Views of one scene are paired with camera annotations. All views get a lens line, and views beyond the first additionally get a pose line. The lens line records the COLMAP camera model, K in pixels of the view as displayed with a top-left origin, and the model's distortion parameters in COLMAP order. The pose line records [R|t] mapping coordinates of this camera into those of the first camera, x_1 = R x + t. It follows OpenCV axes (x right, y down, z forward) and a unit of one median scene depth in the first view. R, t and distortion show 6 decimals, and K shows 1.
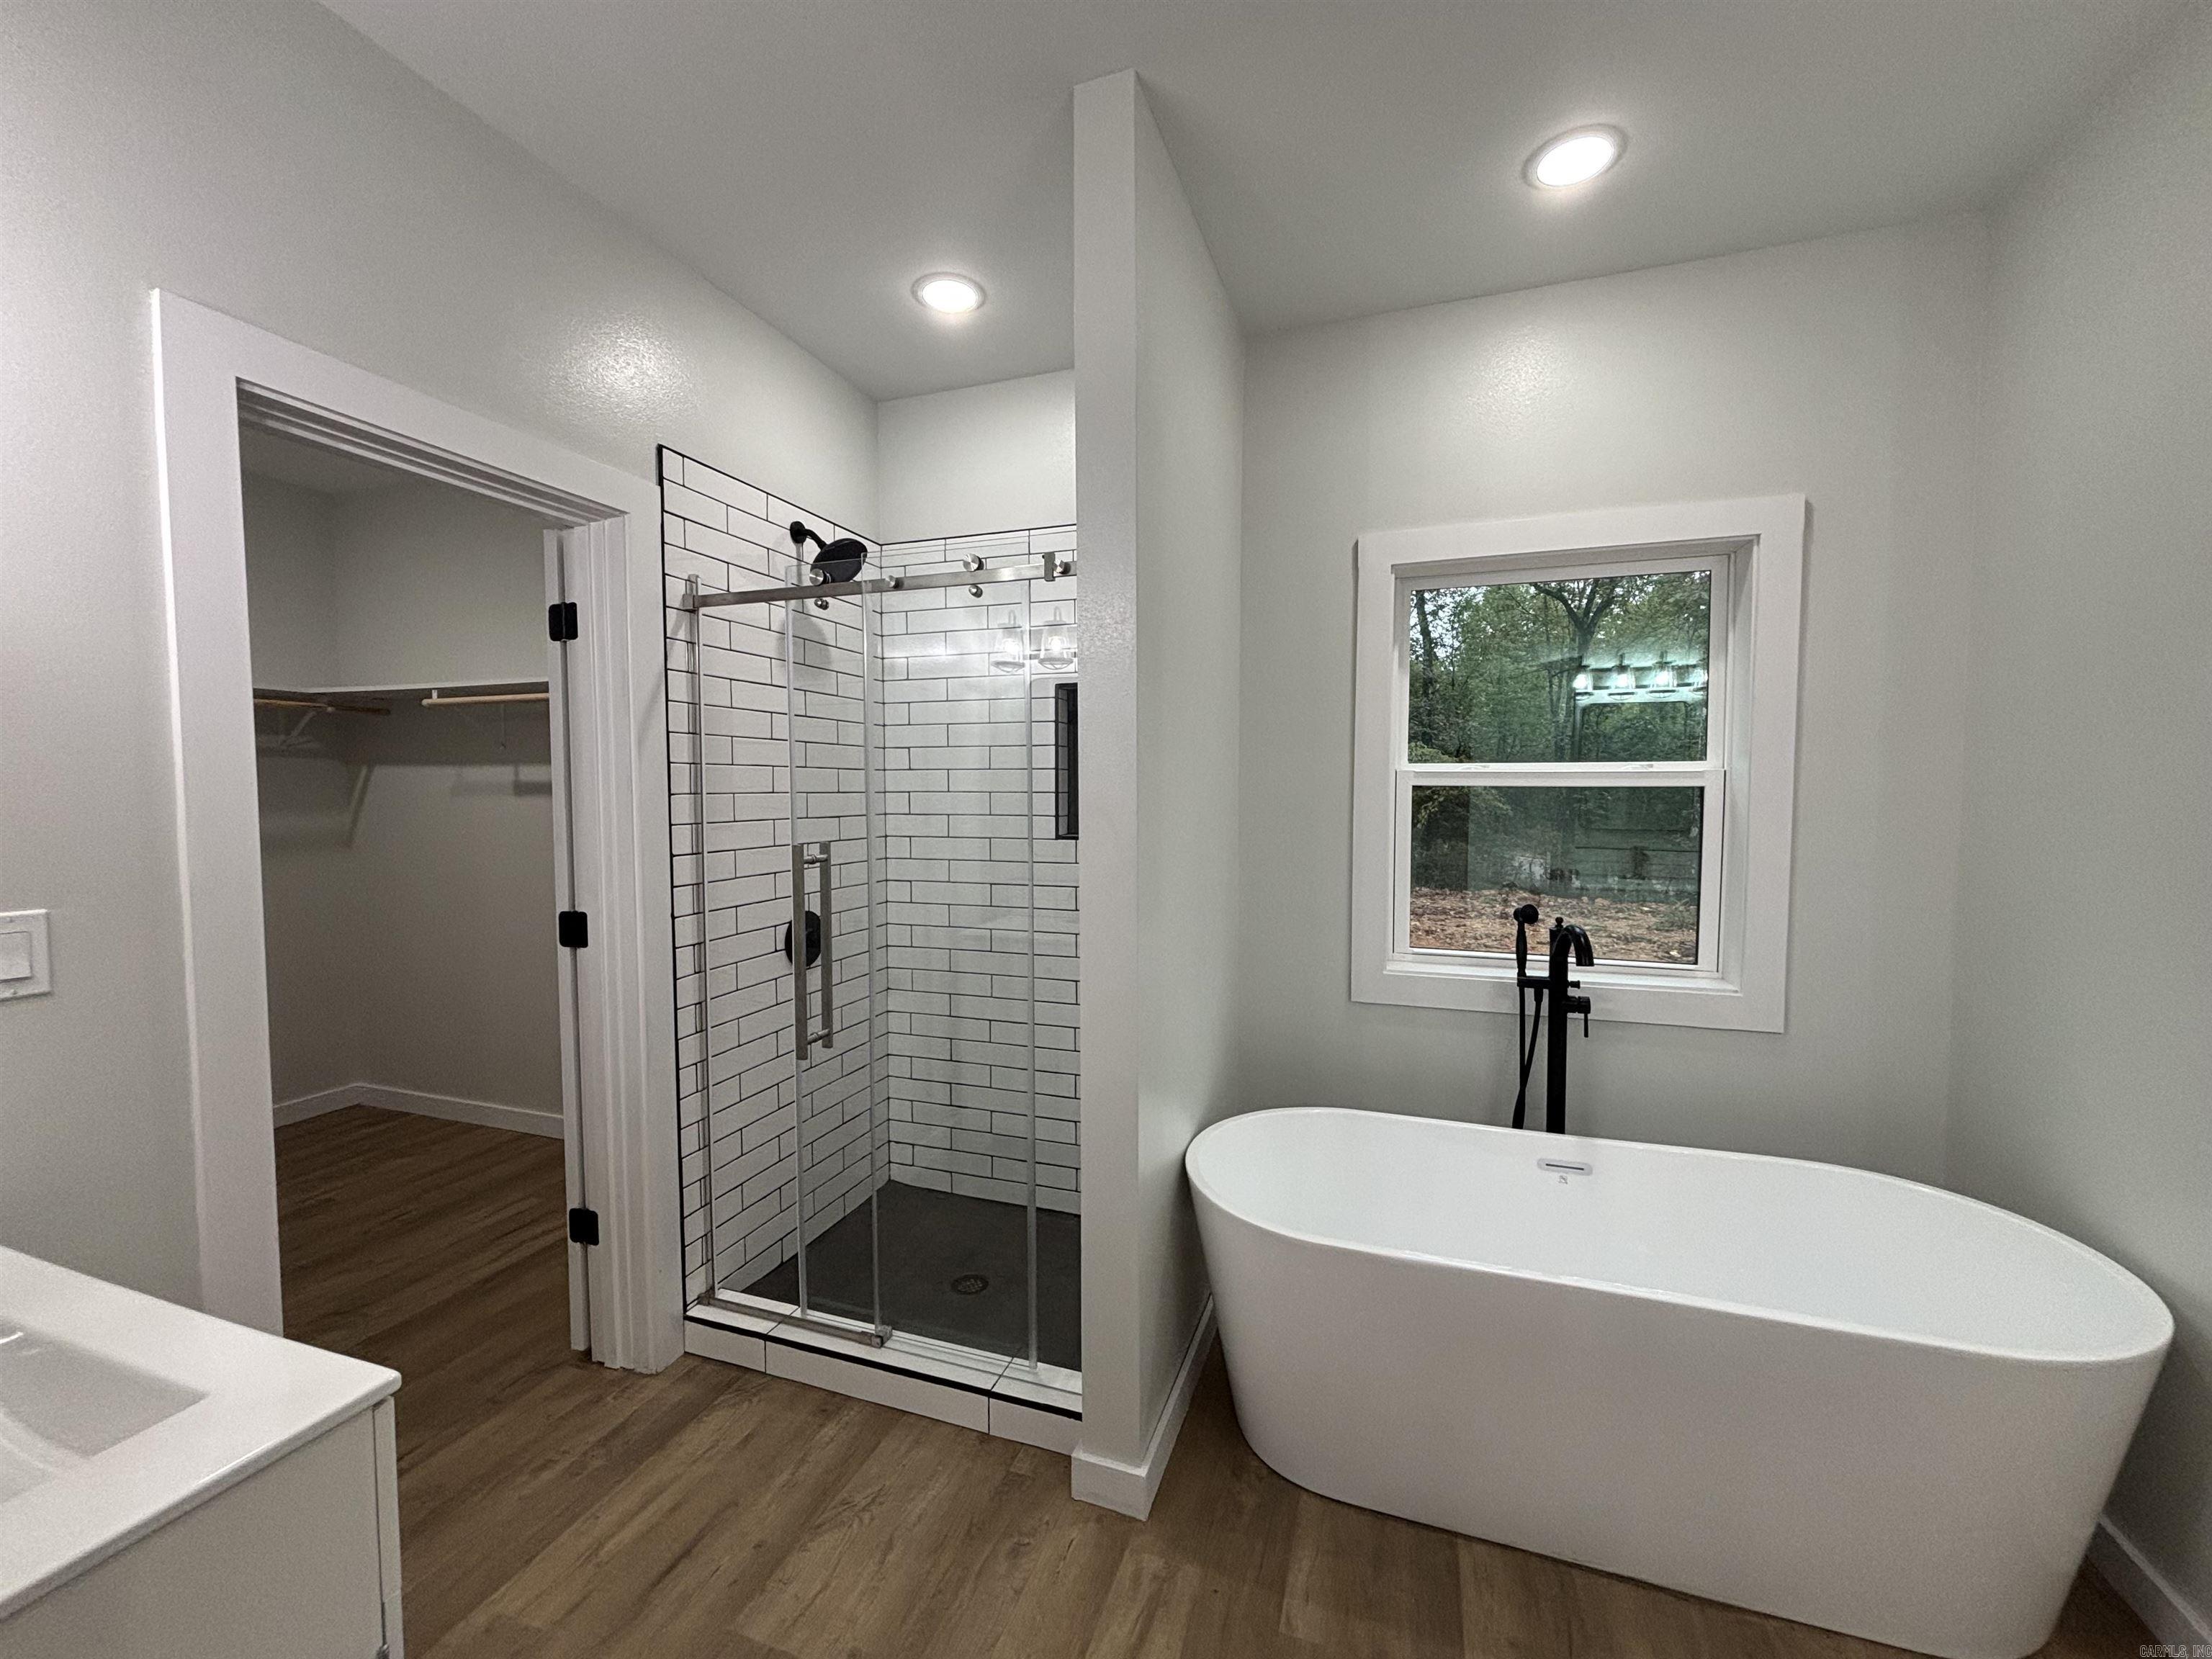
lens RADIAL K [[899.1, 0, 1099.1], [0, 899.1, 820.8], [0, 0, 1]] dist [0.005574, -0.001361]
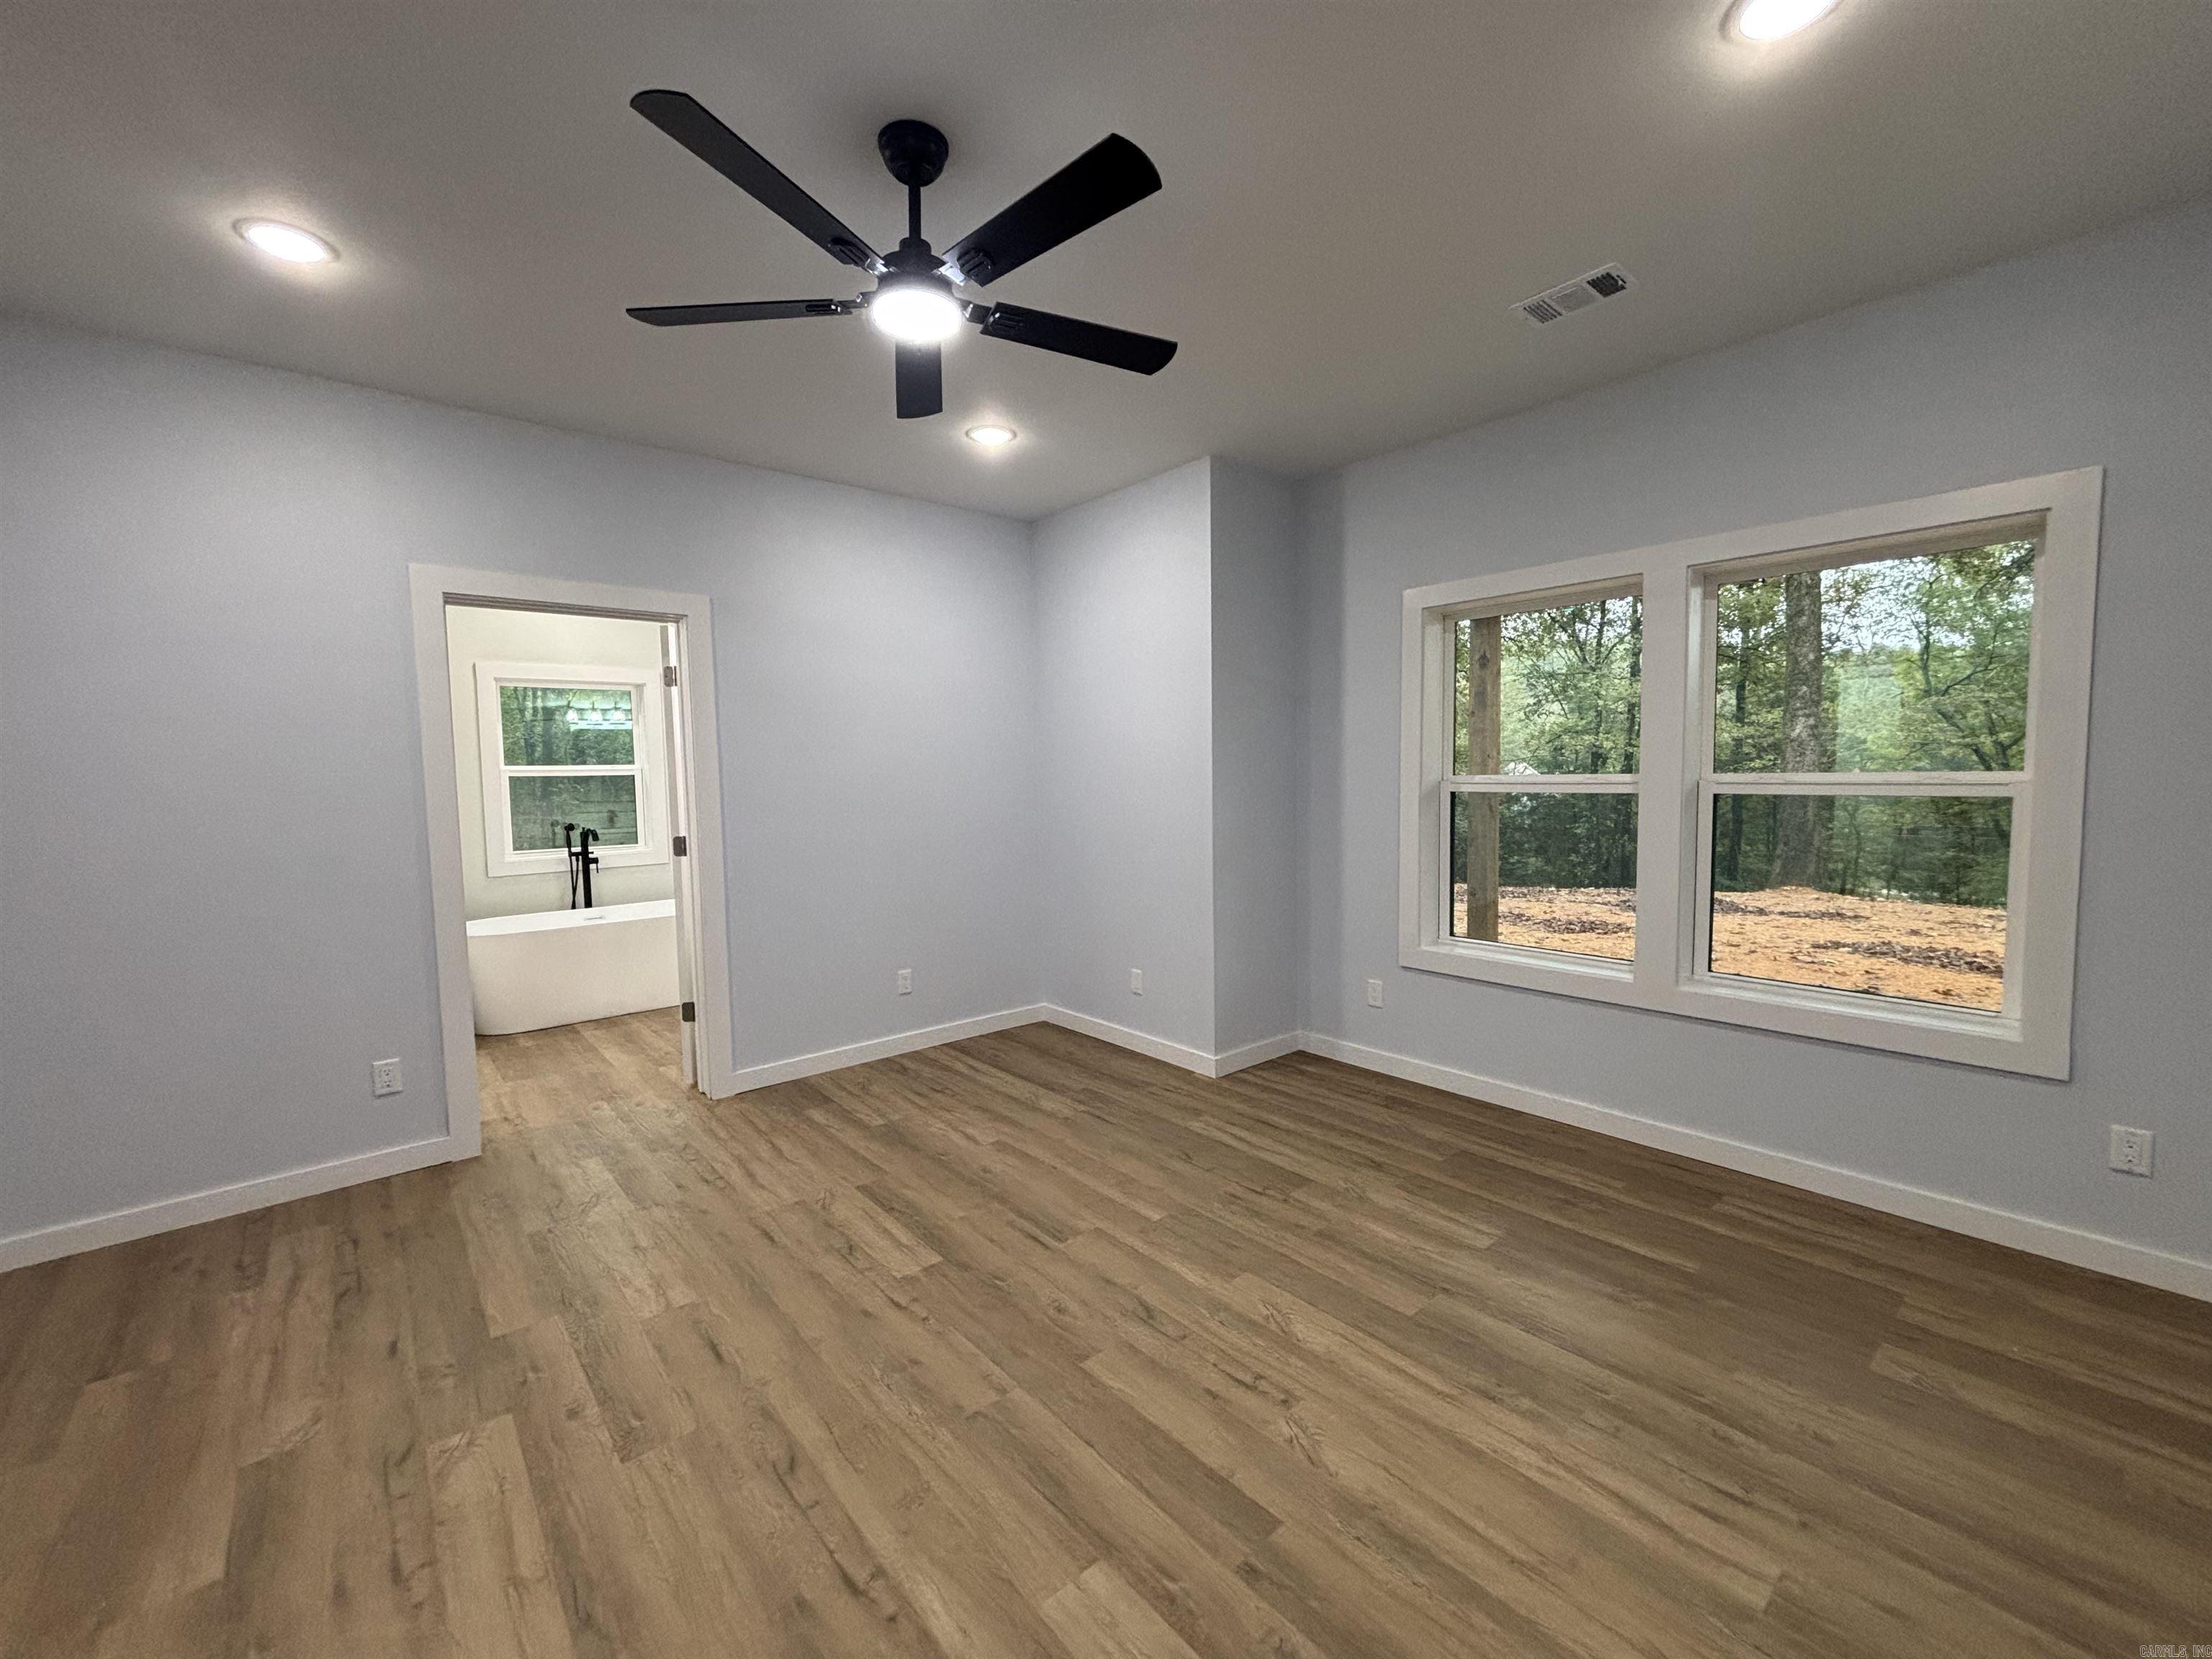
lens RADIAL K [[899.1, 0, 1105.9], [0, 899.1, 822.4], [0, 0, 1]] dist [0.005574, -0.001361]
pose [[0.499590, -0.057838, 0.864329, -0.916578], [0.052299, 0.997962, 0.036551, 0.076103], [-0.864682, 0.026944, 0.501597, -1.497510]]
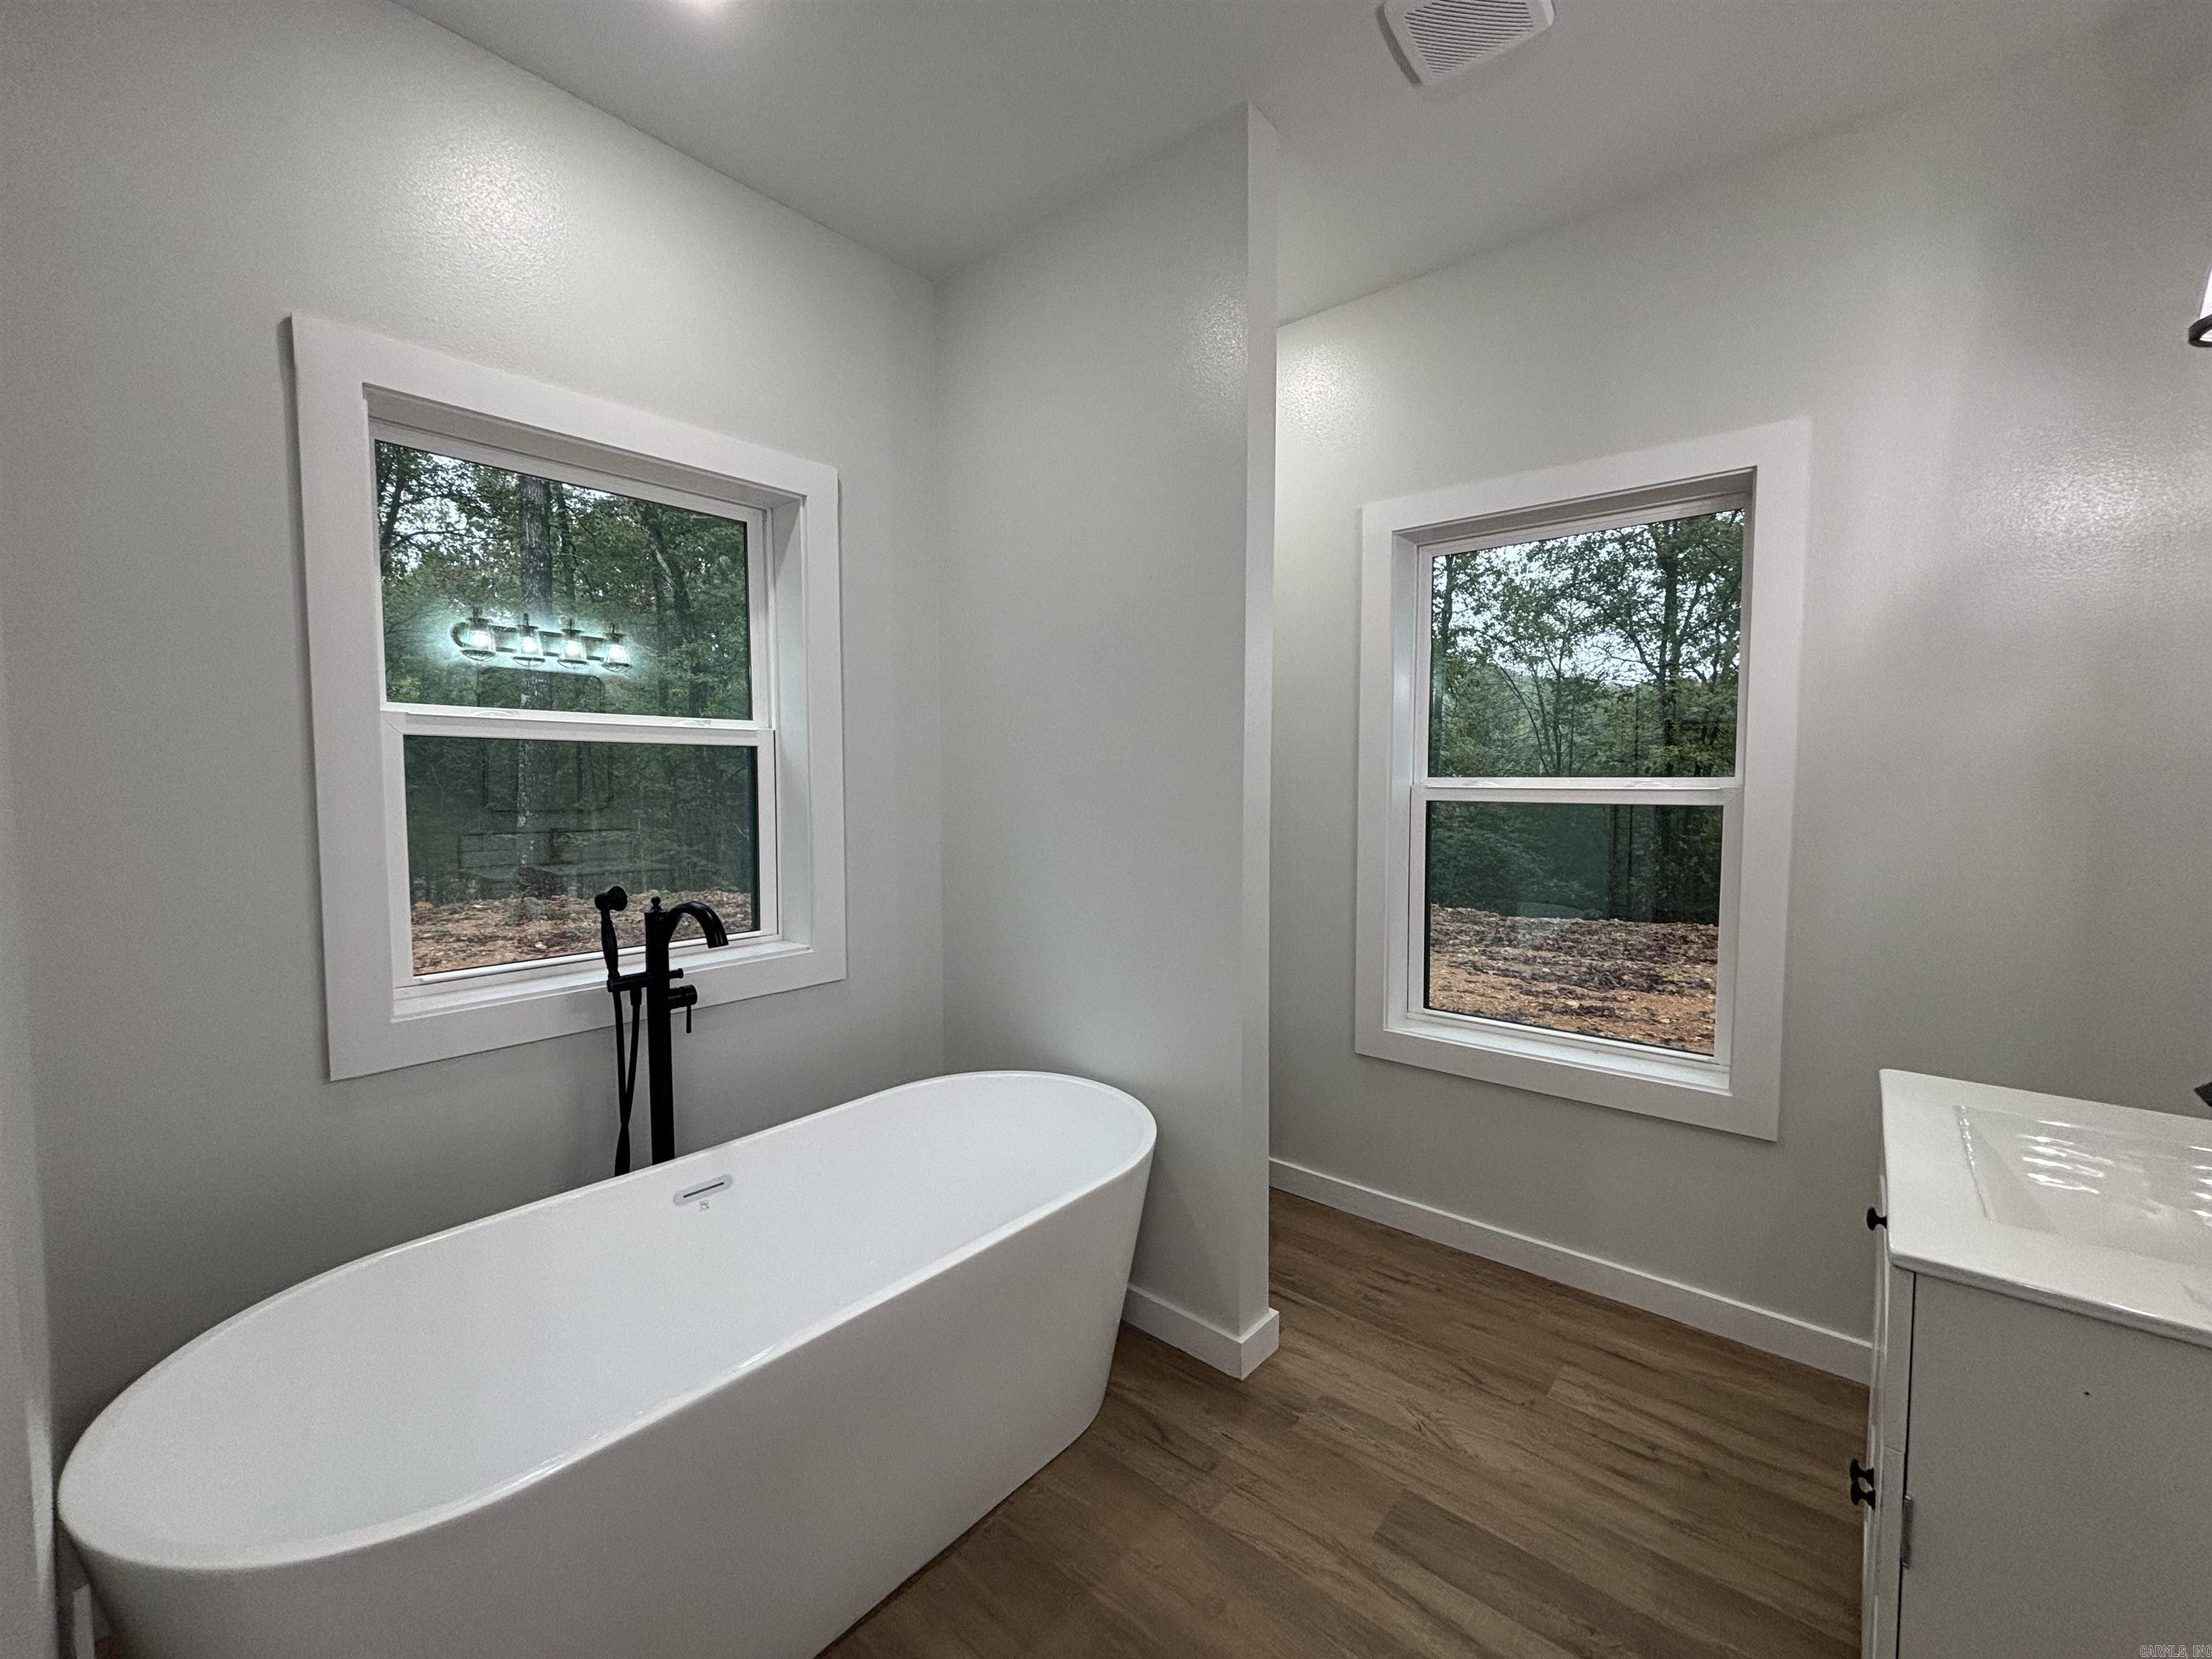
lens RADIAL K [[899.1, 0, 1107.1], [0, 899.1, 819.7], [0, 0, 1]] dist [0.005574, -0.001361]
pose [[0.367682, -0.040274, 0.929079, -0.093890], [0.036775, 0.998910, 0.028747, 0.028069], [-0.929224, 0.023597, 0.368762, 0.303643]]
